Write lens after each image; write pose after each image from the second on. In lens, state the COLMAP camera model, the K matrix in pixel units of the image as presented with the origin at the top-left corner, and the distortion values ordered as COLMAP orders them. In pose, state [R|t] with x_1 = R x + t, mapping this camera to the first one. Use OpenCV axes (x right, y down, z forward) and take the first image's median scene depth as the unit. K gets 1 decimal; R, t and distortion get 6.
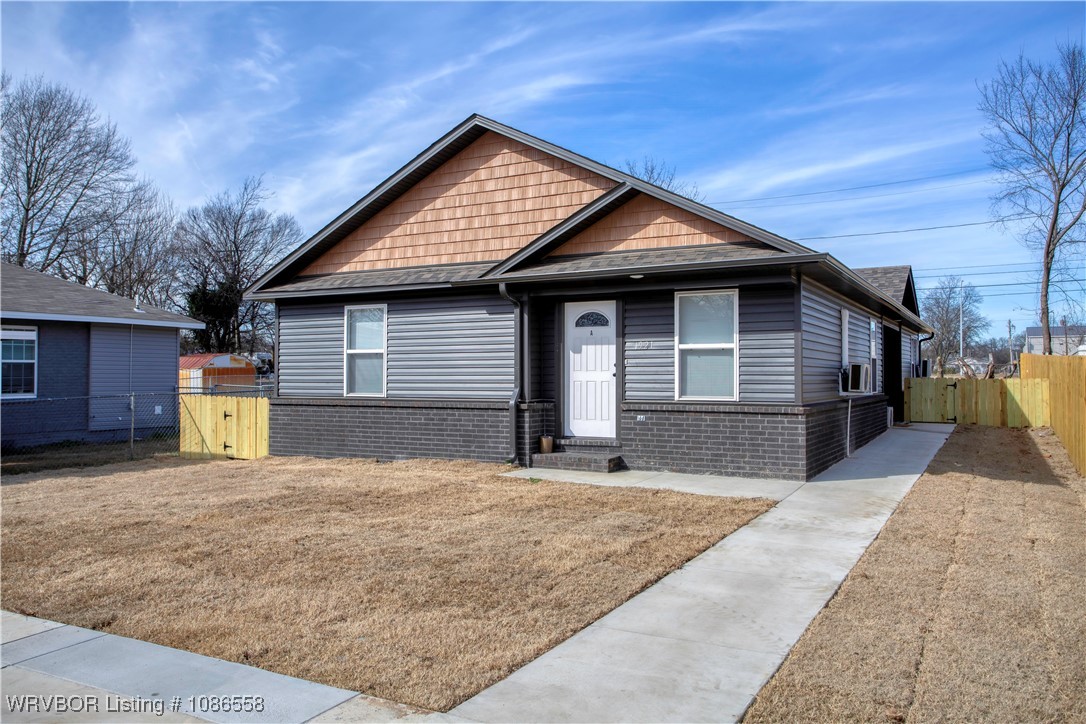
lens RADIAL K [[831.6, 0, 543.0], [0, 831.6, 362.0], [0, 0, 1]] dist [-0.002240, 0.000873]
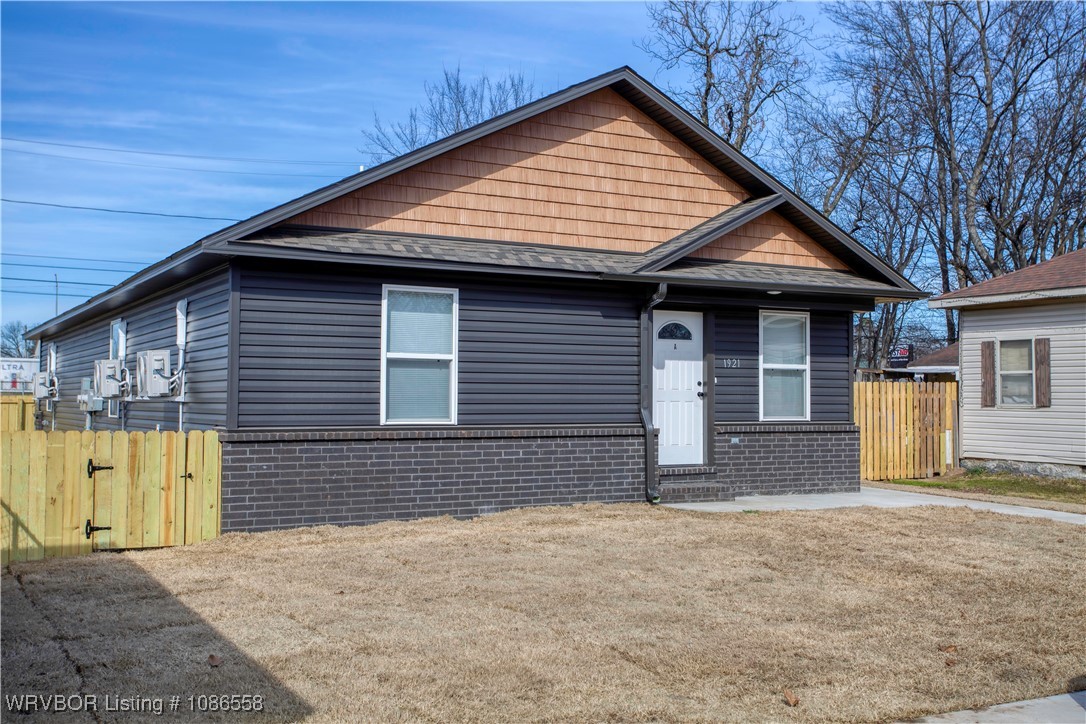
lens RADIAL K [[1098.7, 0, 543.0], [0, 1098.7, 362.0], [0, 0, 1]] dist [0.056030, -0.007505]
pose [[0.532830, 0.030174, 0.845684, -0.985121], [-0.020683, 0.999530, -0.022631, 0.010541], [-0.845969, -0.005433, 0.533204, 0.487978]]
